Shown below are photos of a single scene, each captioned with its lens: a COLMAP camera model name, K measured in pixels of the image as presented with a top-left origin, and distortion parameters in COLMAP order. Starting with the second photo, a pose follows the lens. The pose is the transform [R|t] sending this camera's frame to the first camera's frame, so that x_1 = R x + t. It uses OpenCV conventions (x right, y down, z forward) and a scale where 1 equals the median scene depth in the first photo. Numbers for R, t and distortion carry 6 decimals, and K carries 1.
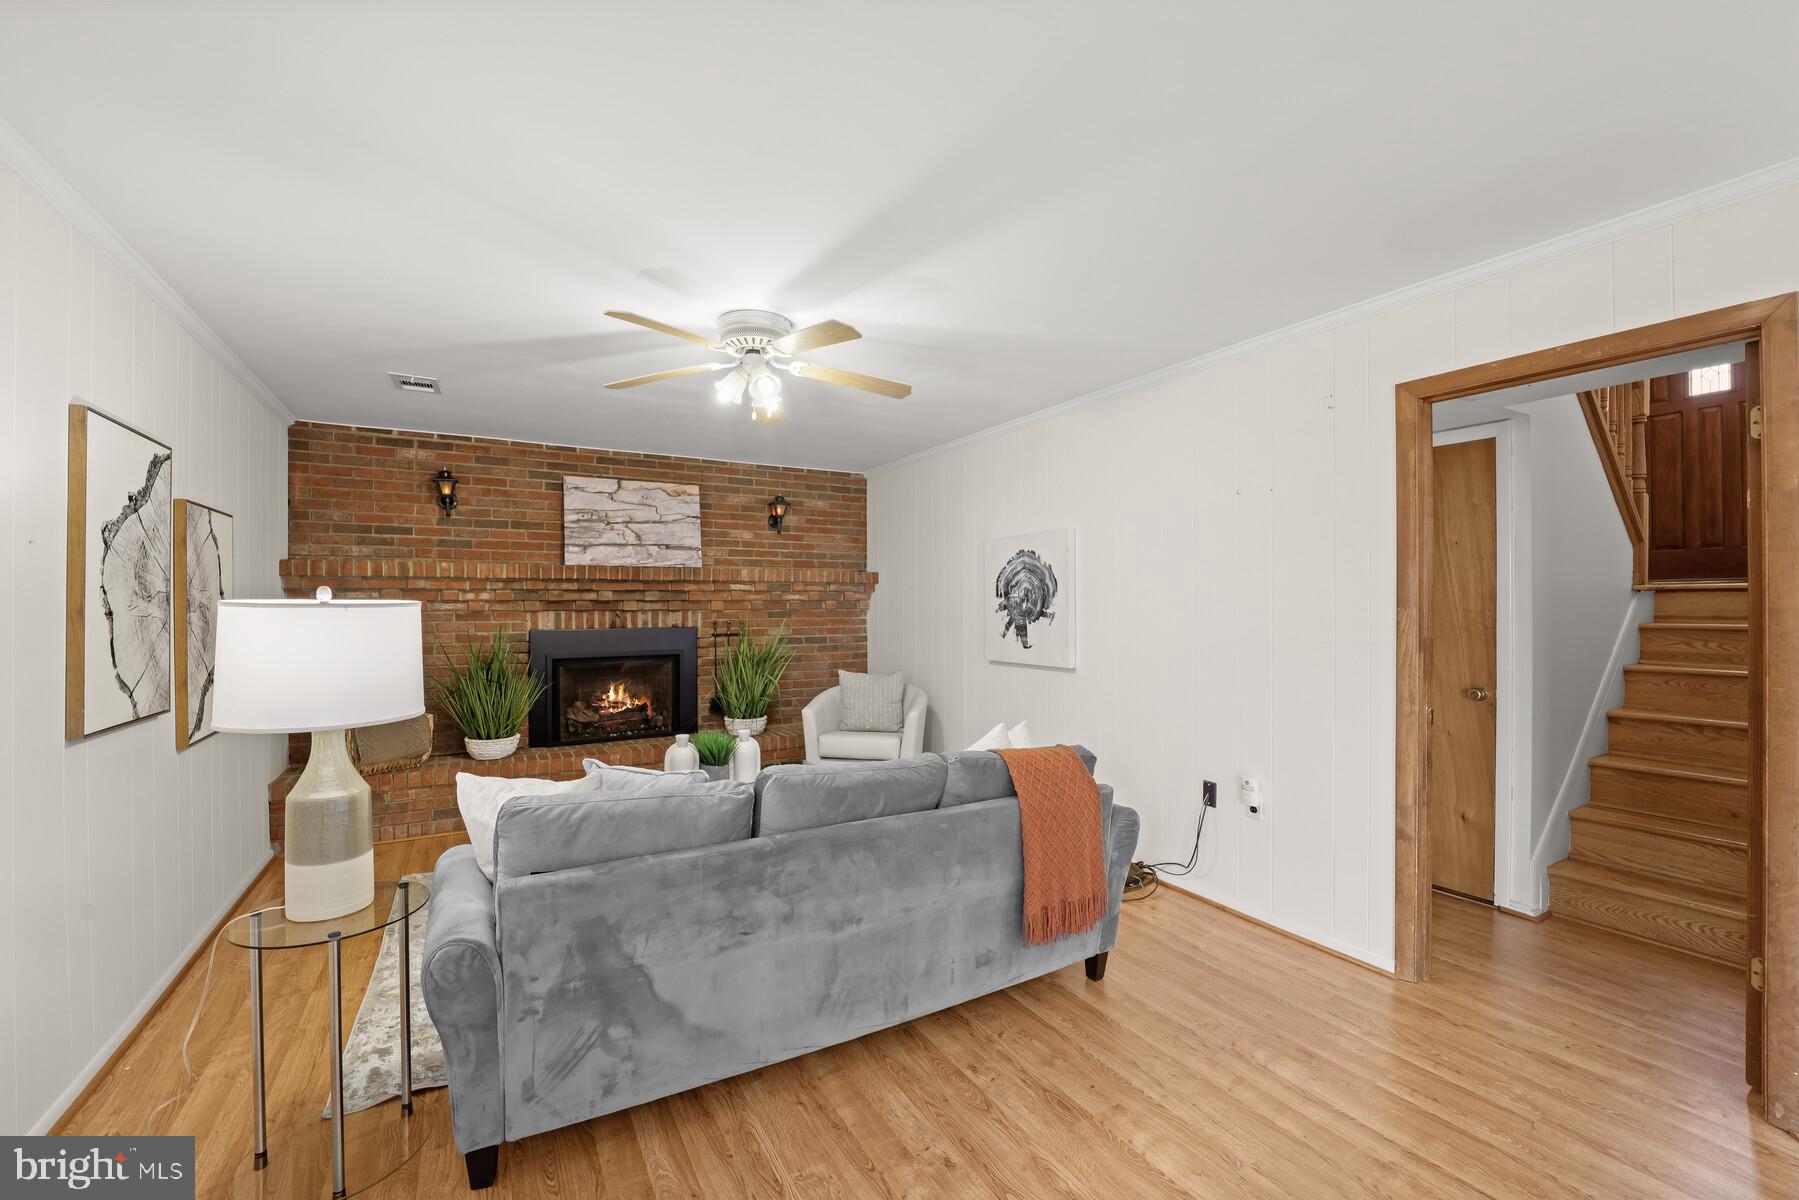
lens RADIAL K [[736.8, 0, 896.7], [0, 736.8, 599.5], [0, 0, 1]] dist [-0.016878, -0.000834]
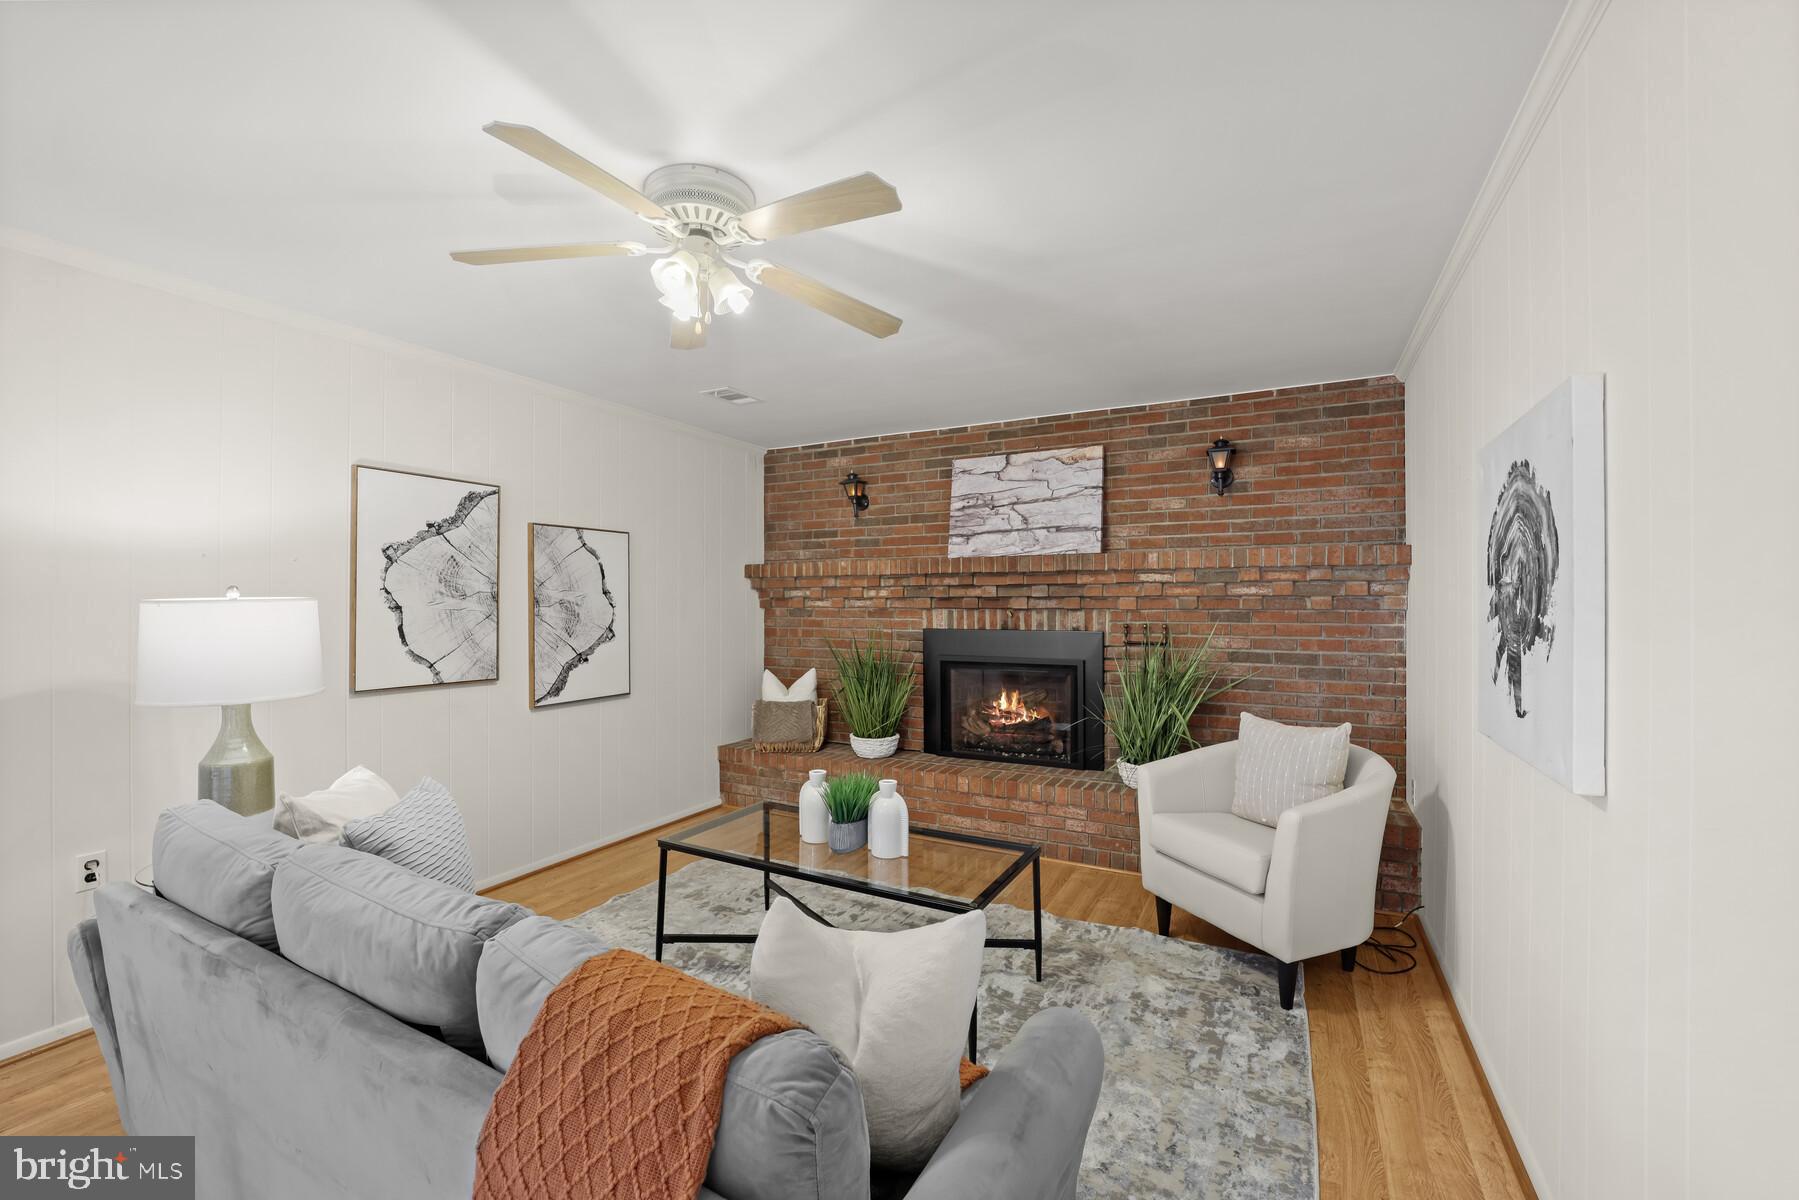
lens RADIAL K [[736.8, 0, 899.4], [0, 736.8, 600.3], [0, 0, 1]] dist [-0.016878, -0.000834]
pose [[0.536347, -0.000405, -0.843998, 0.271506], [0.004516, 0.999987, 0.002390, 0.002587], [0.843986, -0.005094, 0.536341, 0.436492]]
